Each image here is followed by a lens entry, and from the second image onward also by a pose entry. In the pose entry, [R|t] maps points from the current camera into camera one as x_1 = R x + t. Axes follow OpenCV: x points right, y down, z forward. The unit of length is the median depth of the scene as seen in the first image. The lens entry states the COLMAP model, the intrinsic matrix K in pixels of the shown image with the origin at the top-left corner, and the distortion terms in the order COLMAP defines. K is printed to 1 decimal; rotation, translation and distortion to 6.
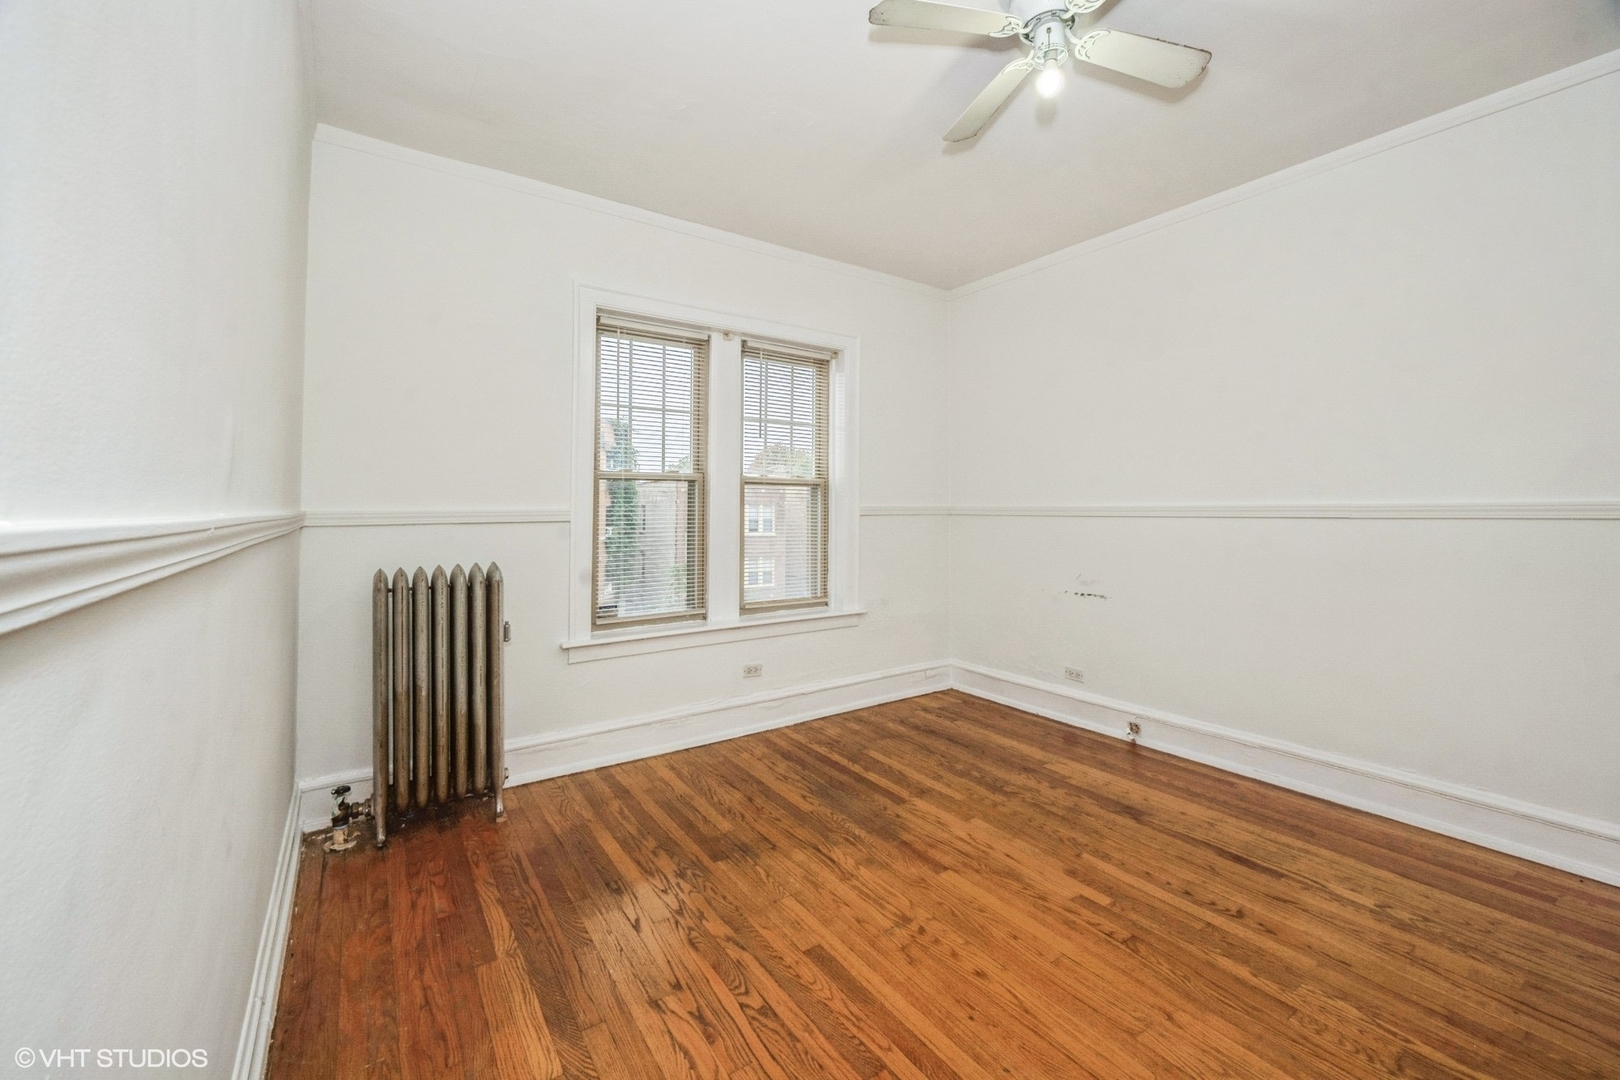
lens RADIAL K [[665.0, 0, 808.3], [0, 665.0, 525.1], [0, 0, 1]] dist [-0.001087, -0.000027]
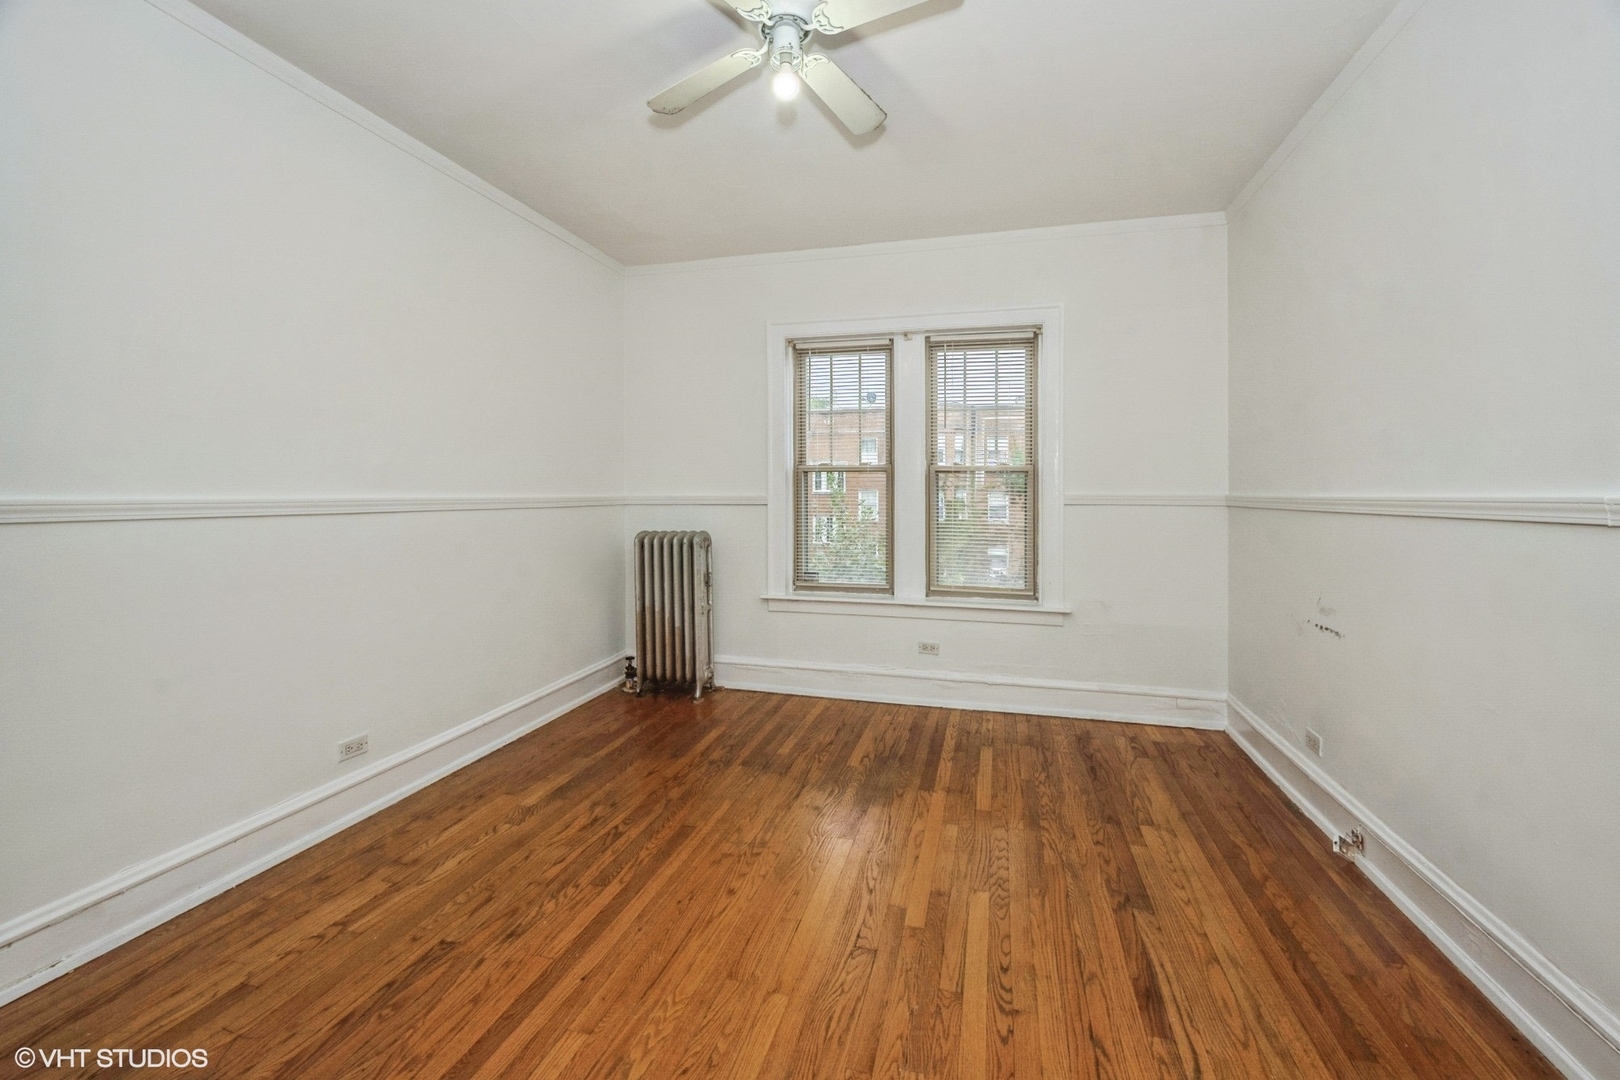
lens RADIAL K [[653.9, 0, 804.8], [0, 653.9, 535.2], [0, 0, 1]] dist [0.000018, 0.000162]
pose [[0.647473, 0.054218, -0.760157, 0.683131], [-0.025355, 0.998446, 0.049617, -0.010883], [0.761666, -0.012852, 0.647842, 0.202464]]
